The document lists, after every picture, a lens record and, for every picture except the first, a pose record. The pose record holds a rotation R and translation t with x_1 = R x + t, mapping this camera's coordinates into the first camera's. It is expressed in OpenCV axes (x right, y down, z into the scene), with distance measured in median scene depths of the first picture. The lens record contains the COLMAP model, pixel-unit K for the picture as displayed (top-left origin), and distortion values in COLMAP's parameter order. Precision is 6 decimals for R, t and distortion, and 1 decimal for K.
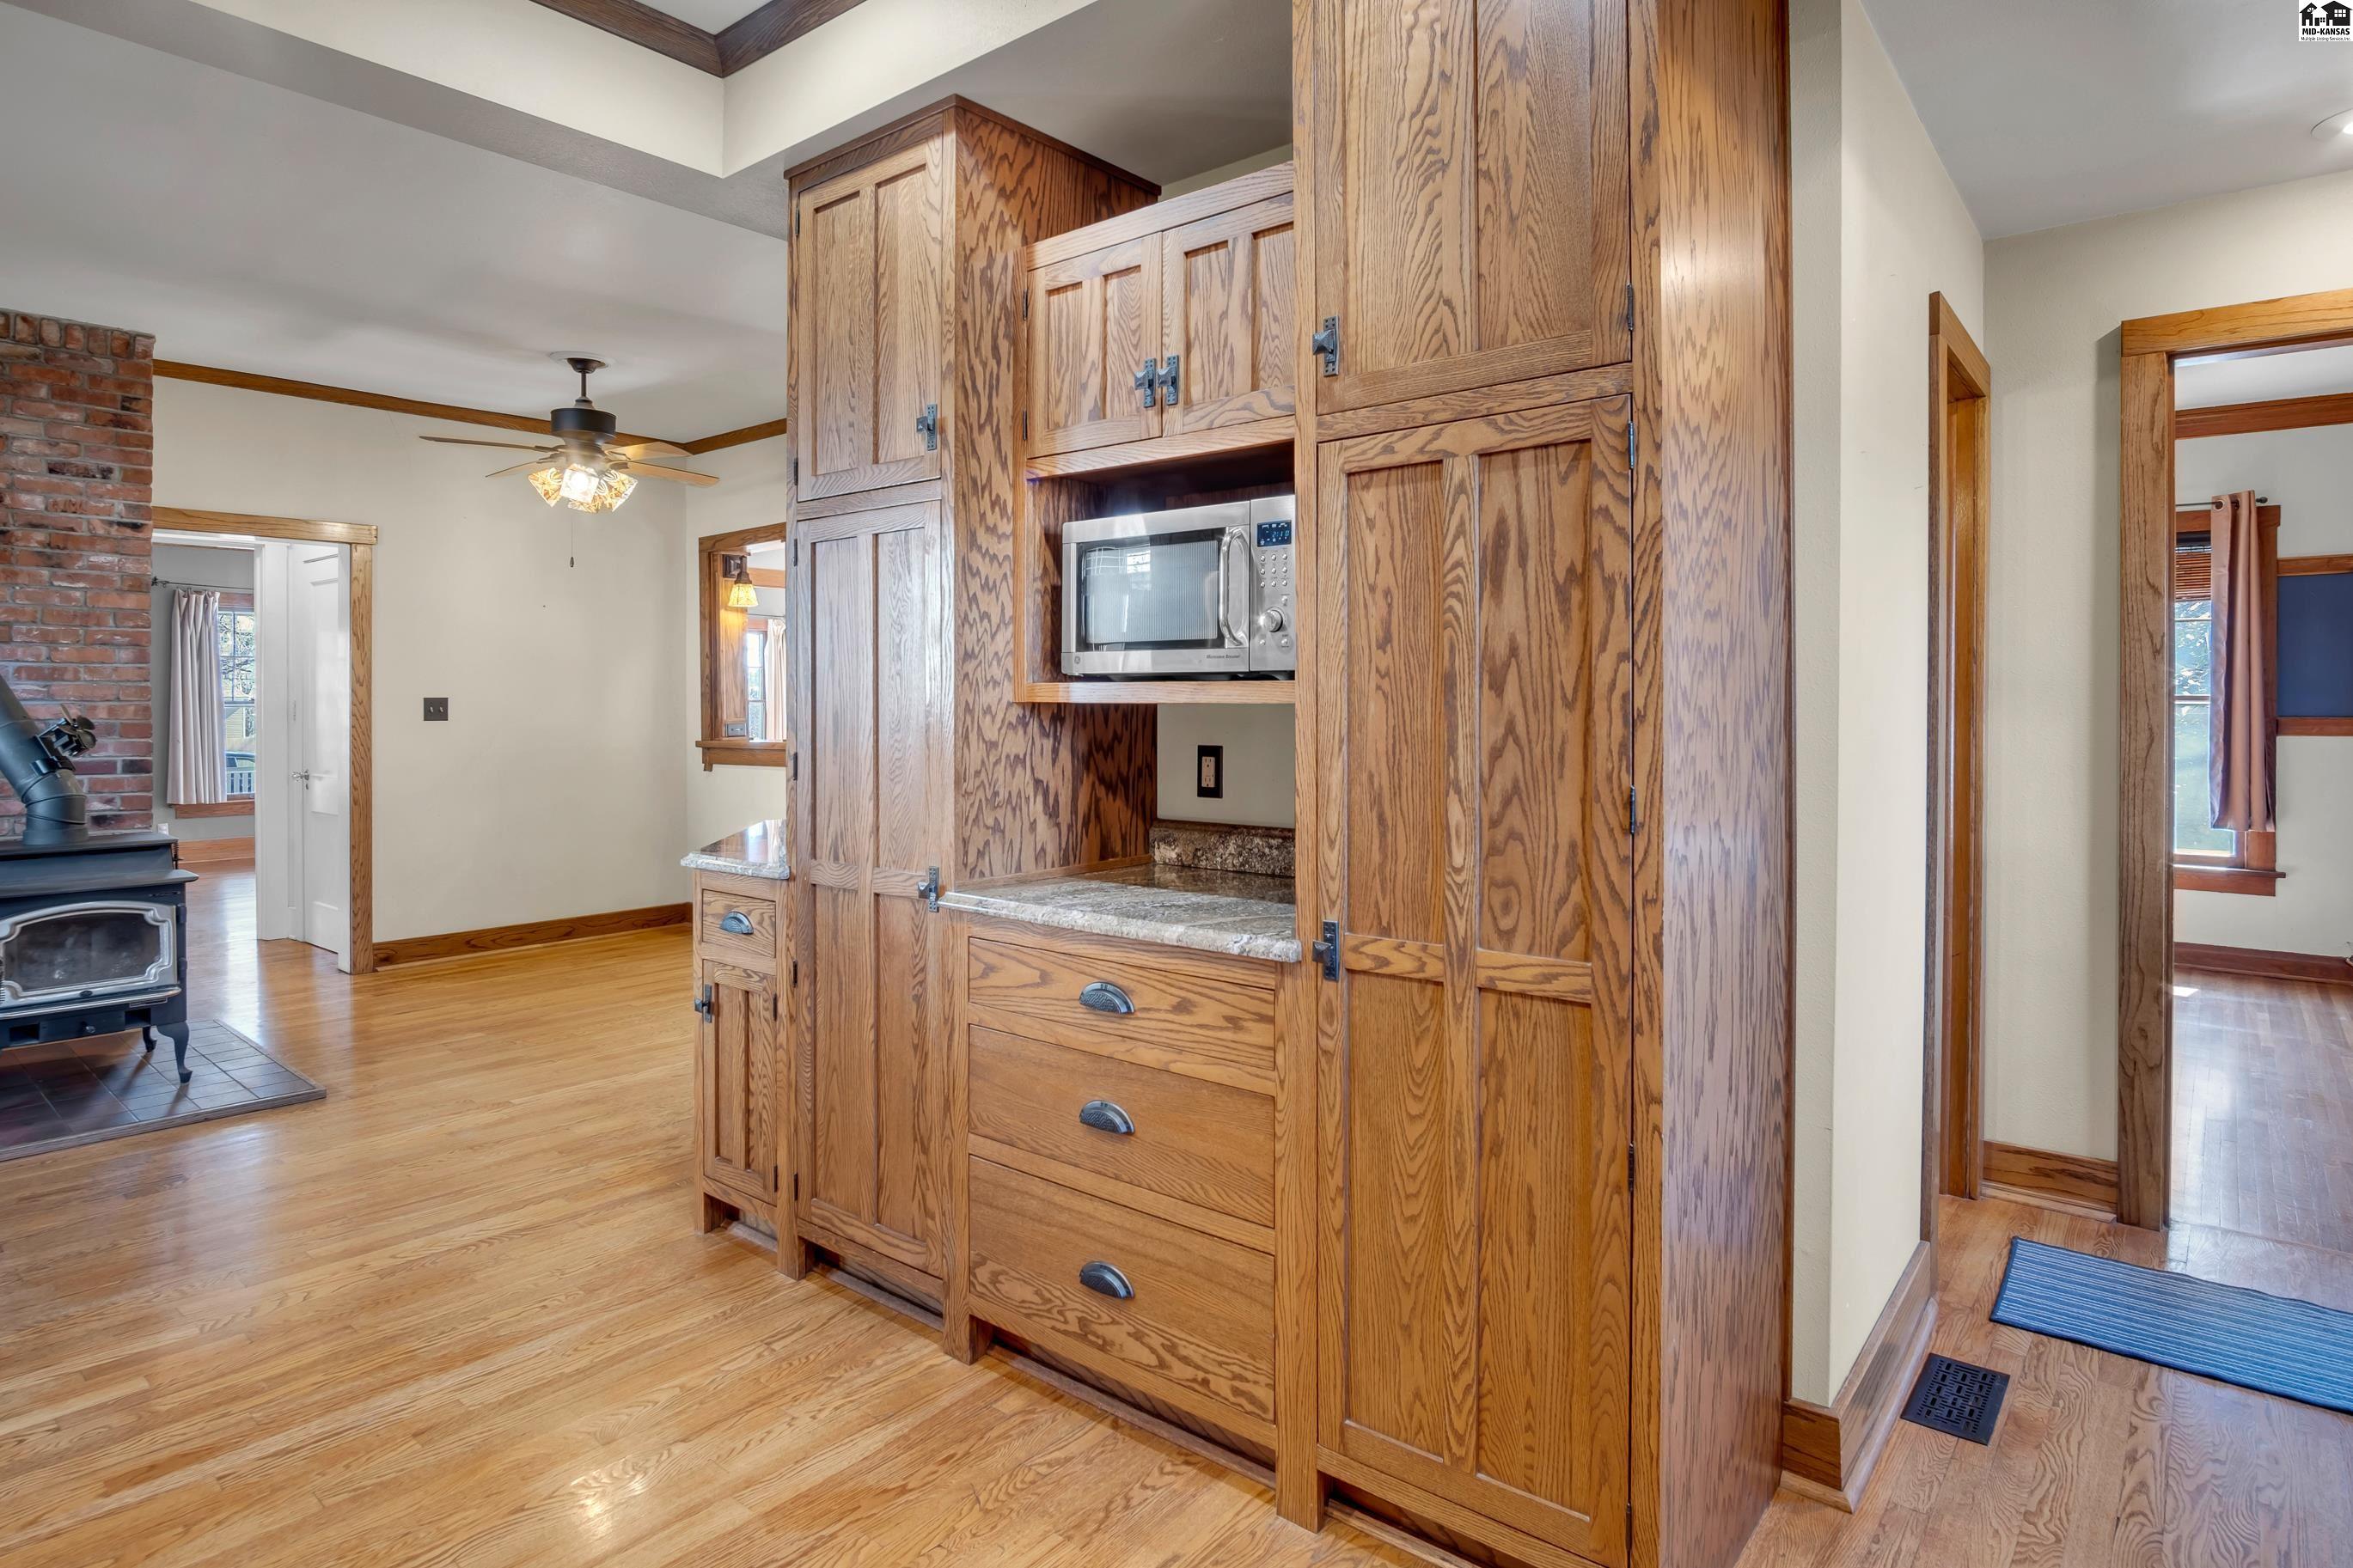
lens RADIAL K [[1292.2, 0, 1121.7], [0, 1292.2, 699.2], [0, 0, 1]] dist [-0.013444, 0.002426]
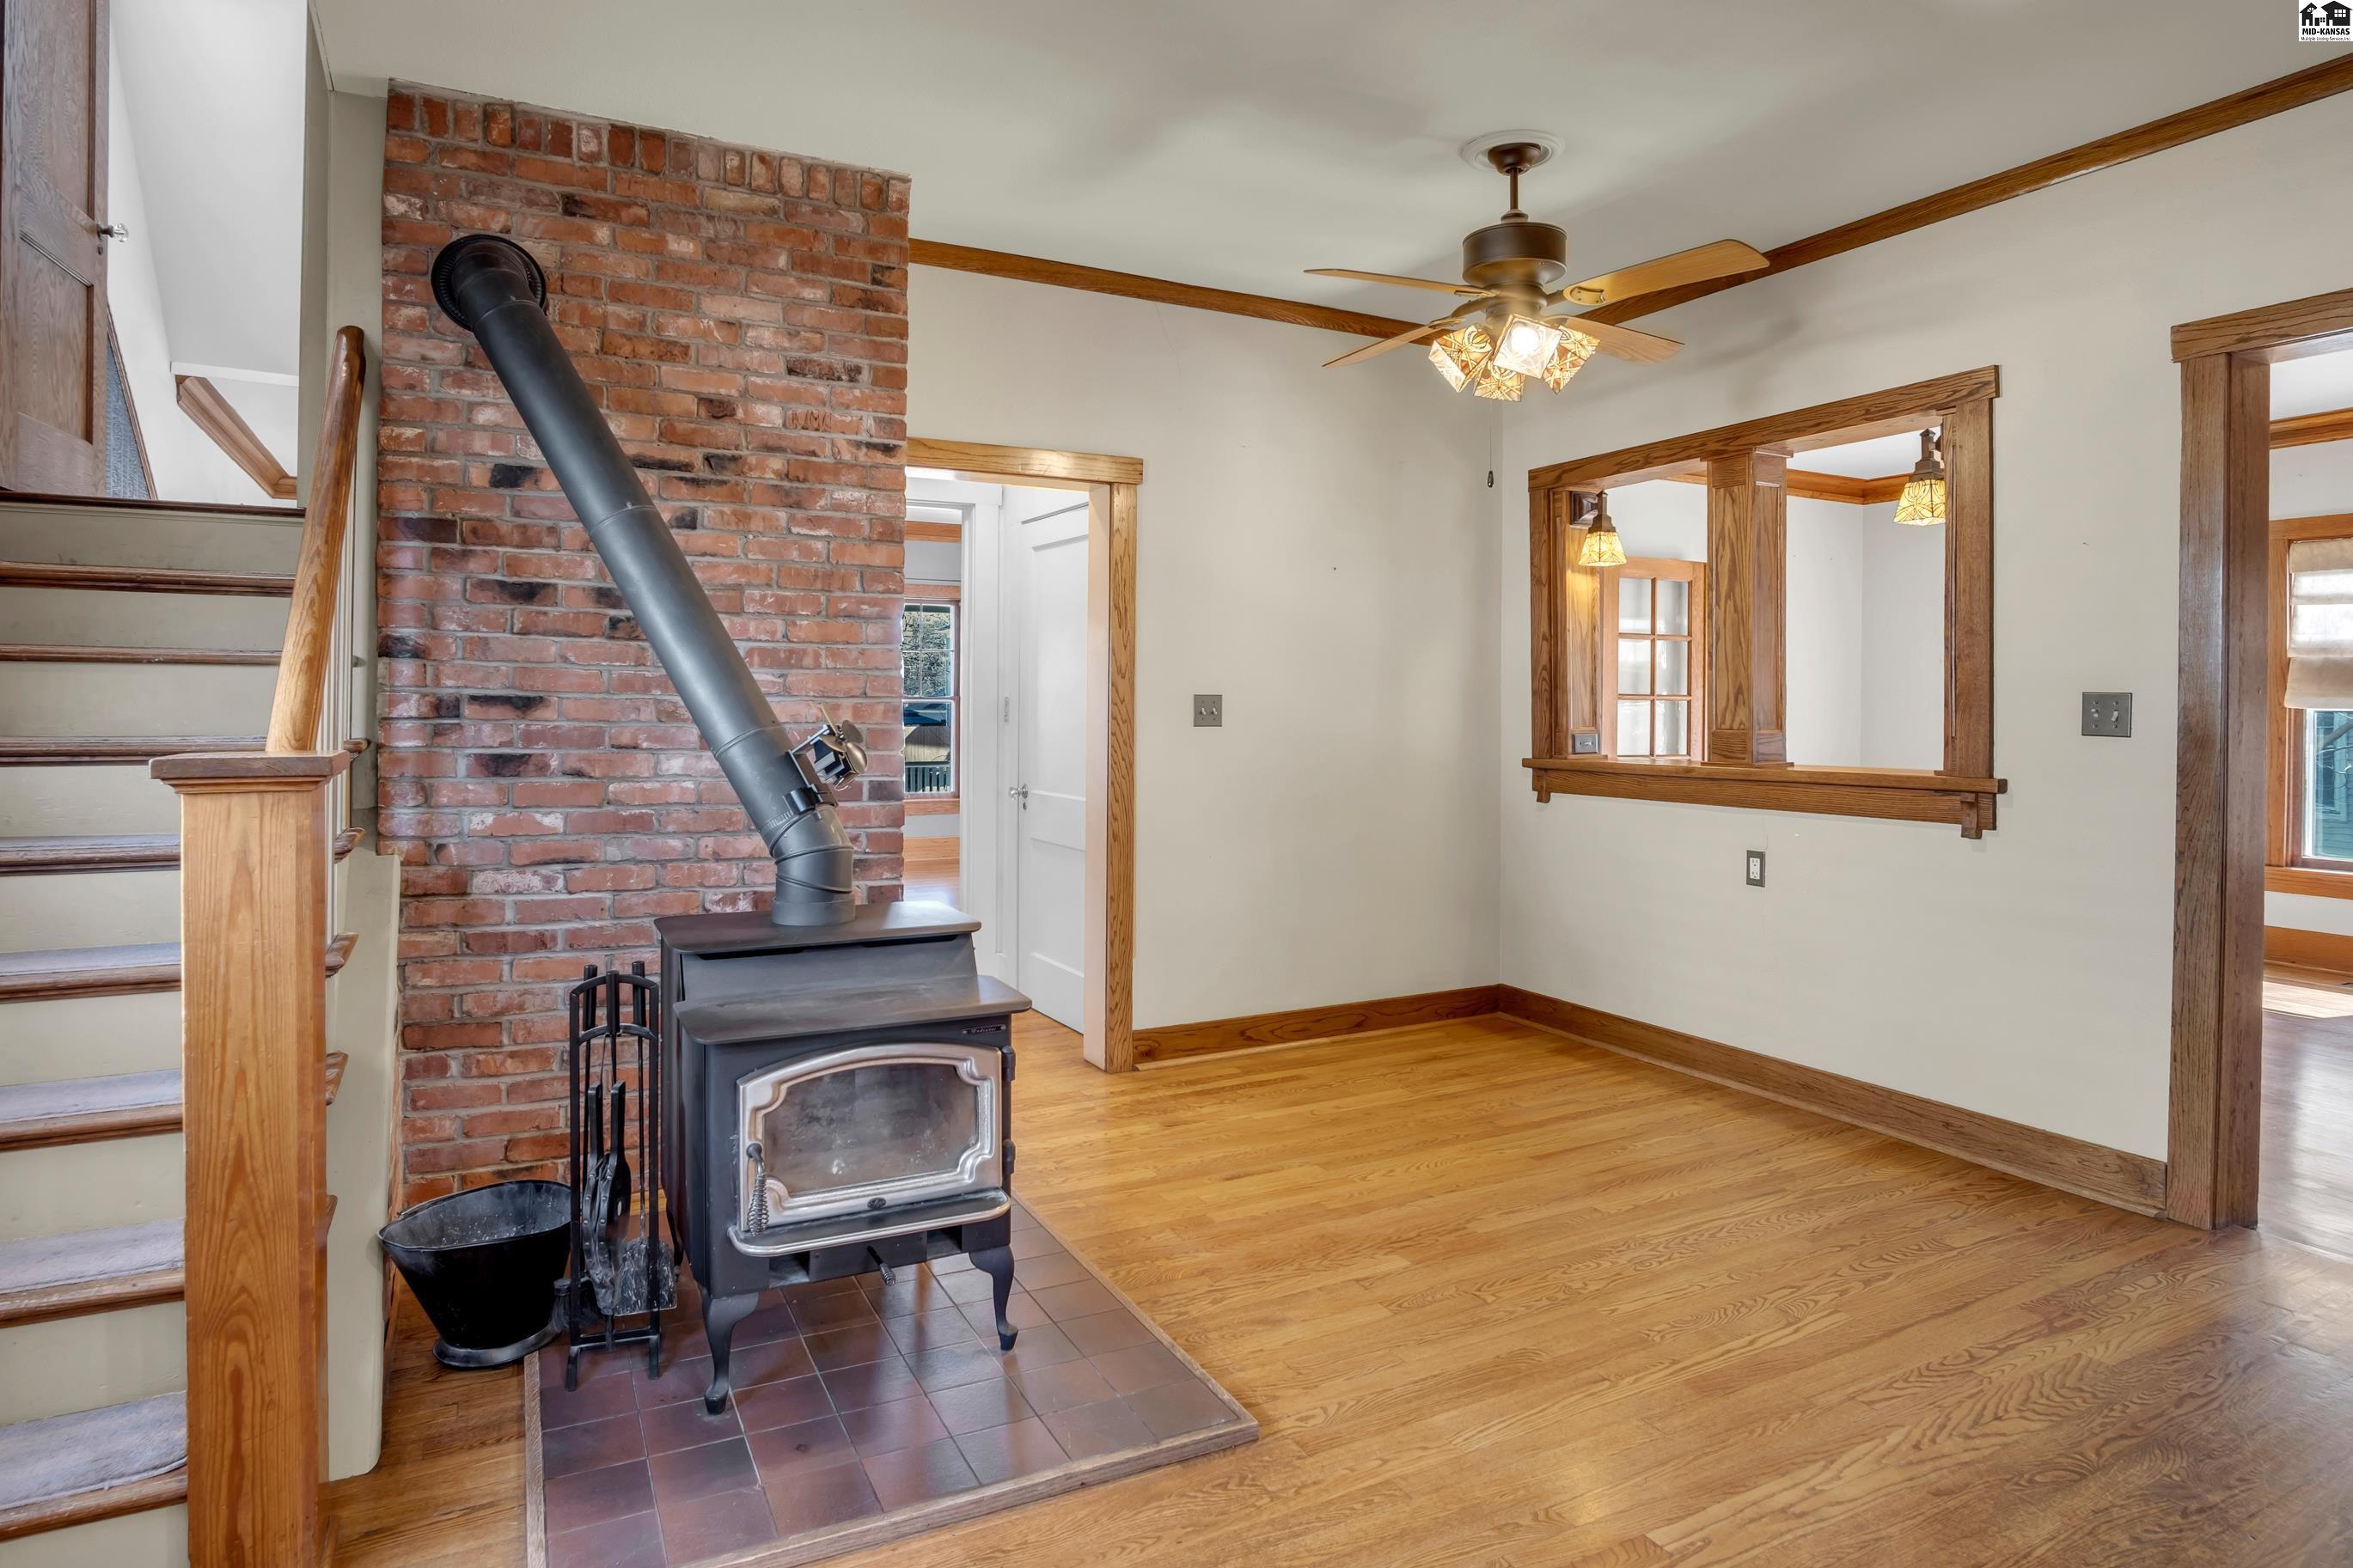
lens RADIAL K [[1288.3, 0, 1201.0], [0, 1288.3, 693.0], [0, 0, 1]] dist [-0.022562, 0.001565]
pose [[0.947394, 0.006457, -0.320005, -0.468035], [-0.007417, 0.999971, -0.001781, -0.001375], [0.319984, 0.004061, 0.947414, 0.478908]]
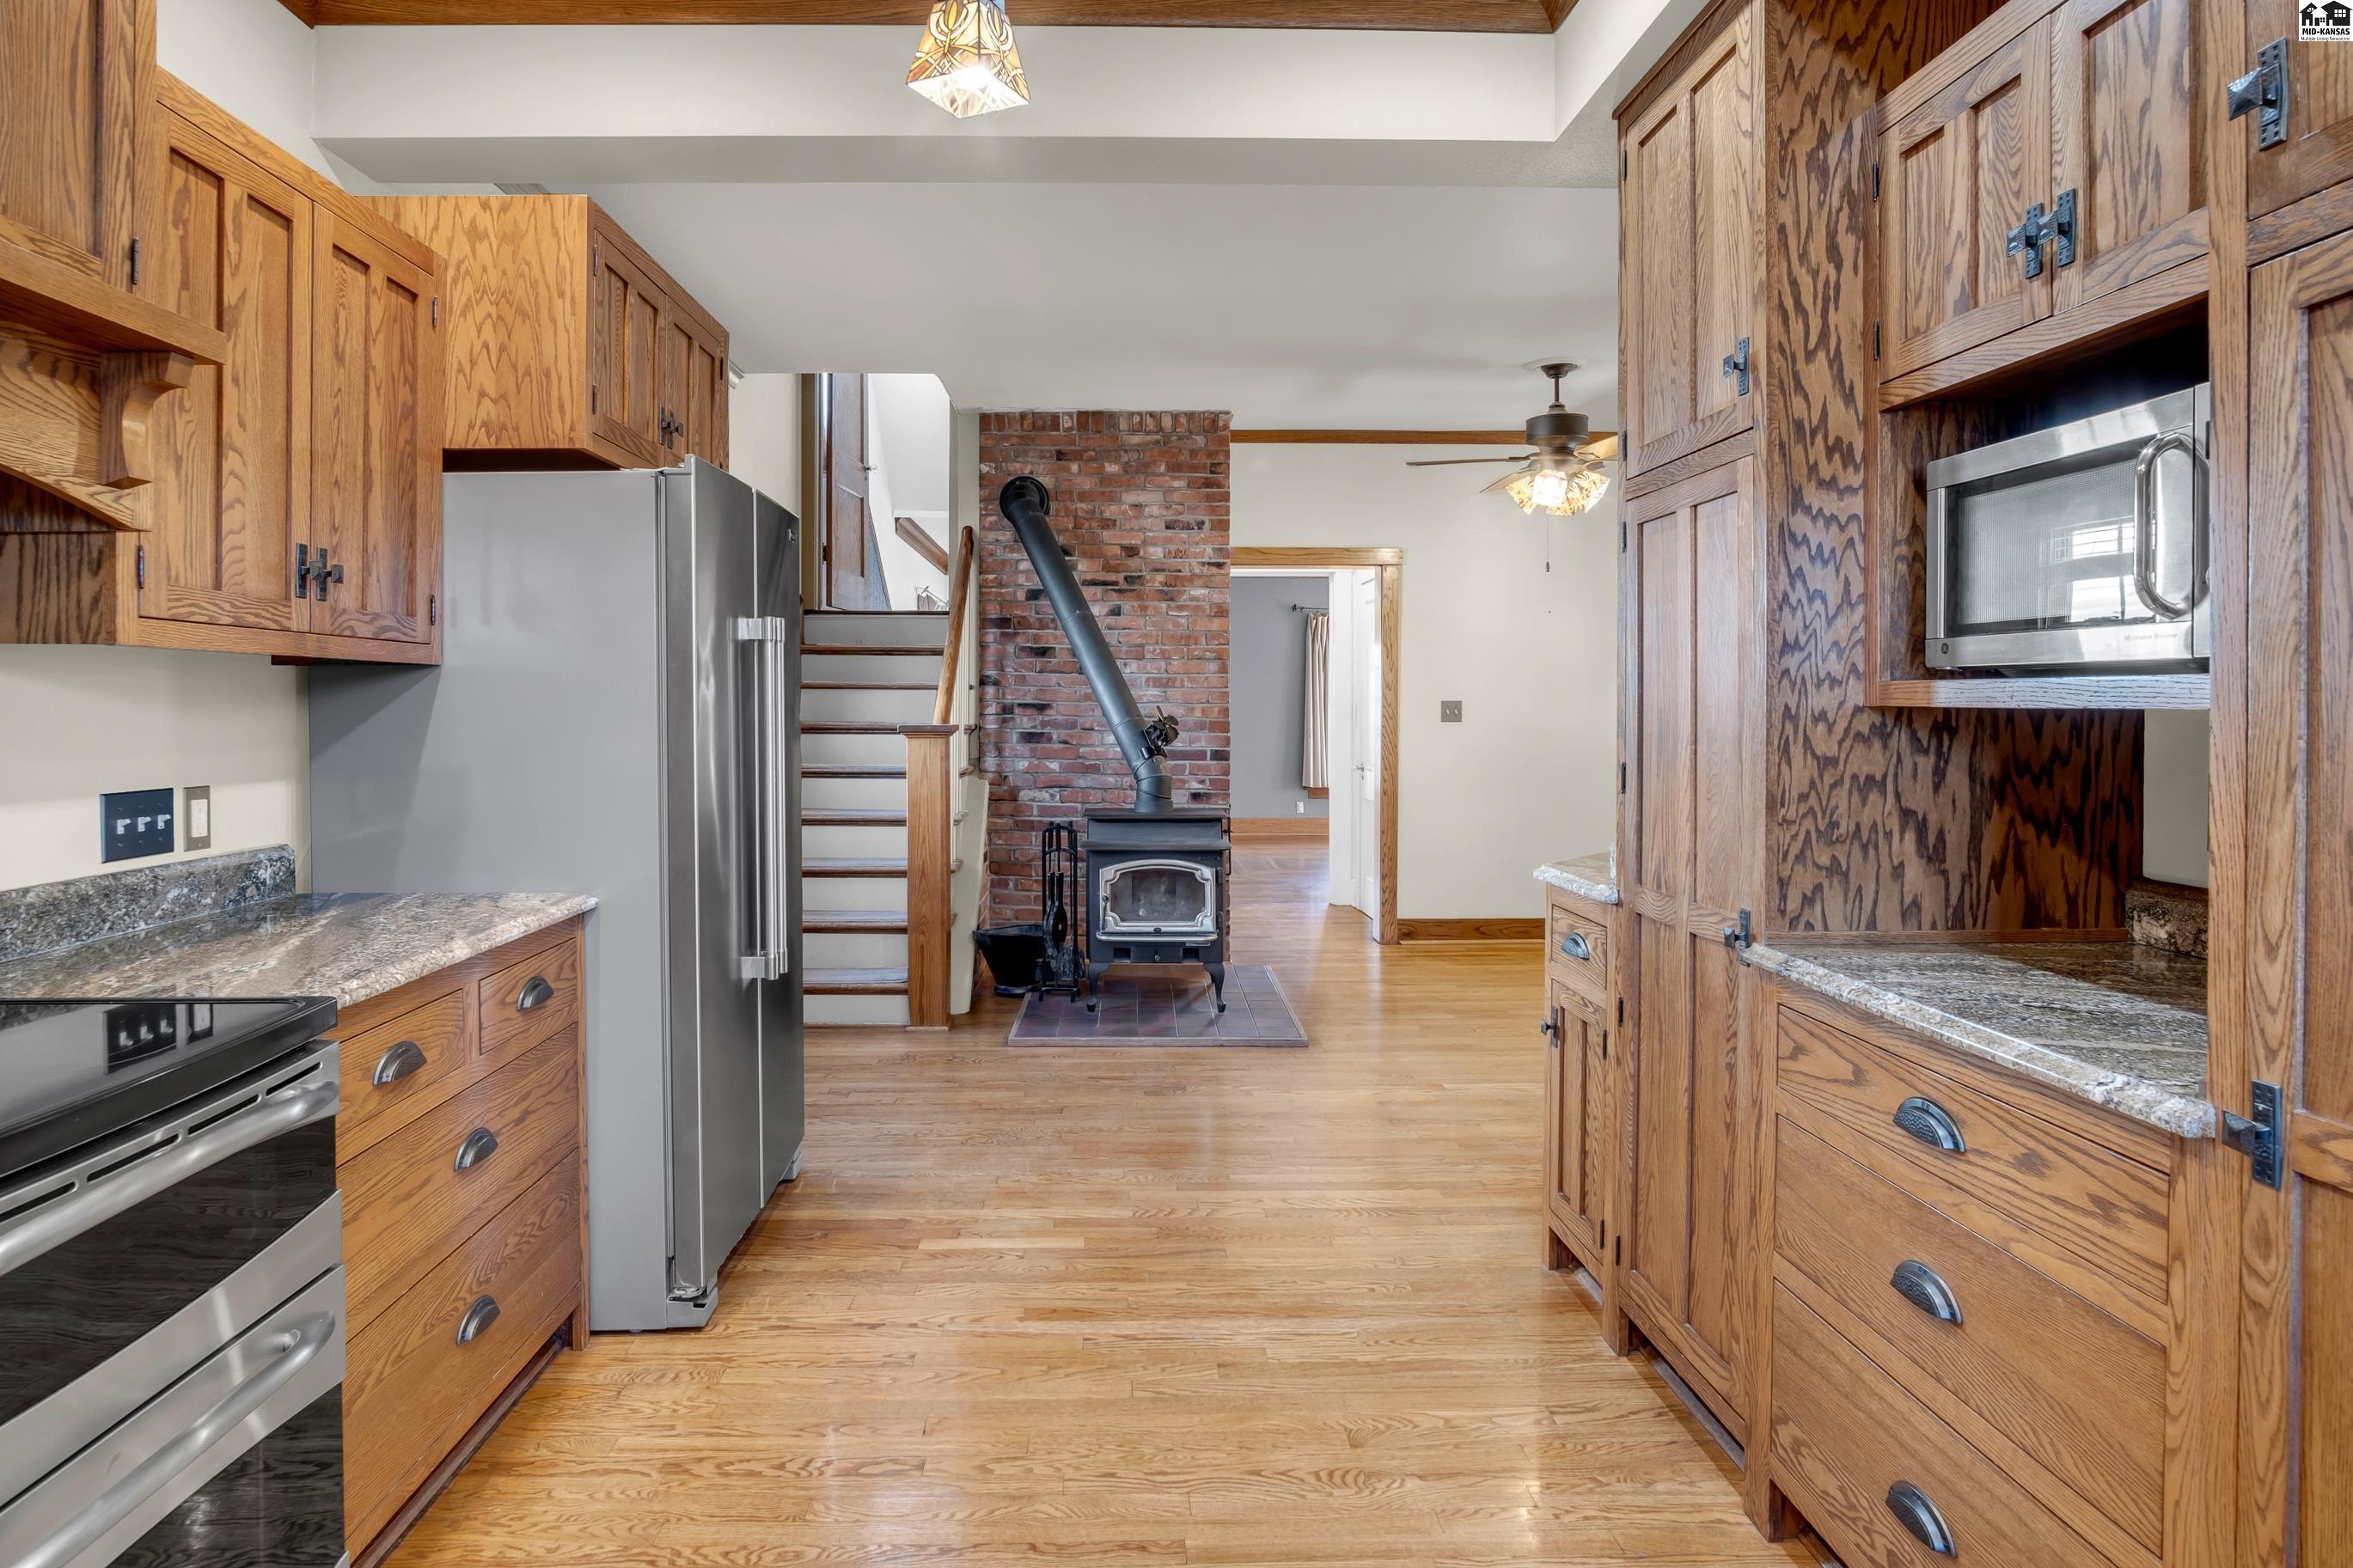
lens RADIAL K [[1265.0, 0, 1116.7], [0, 1265.0, 706.8], [0, 0, 1]] dist [-0.025210, 0.007225]
pose [[0.676788, 0.003733, -0.736169, 0.097203], [-0.001315, 0.999992, 0.003862, 0.000155], [0.736177, -0.001646, 0.676787, 0.103709]]
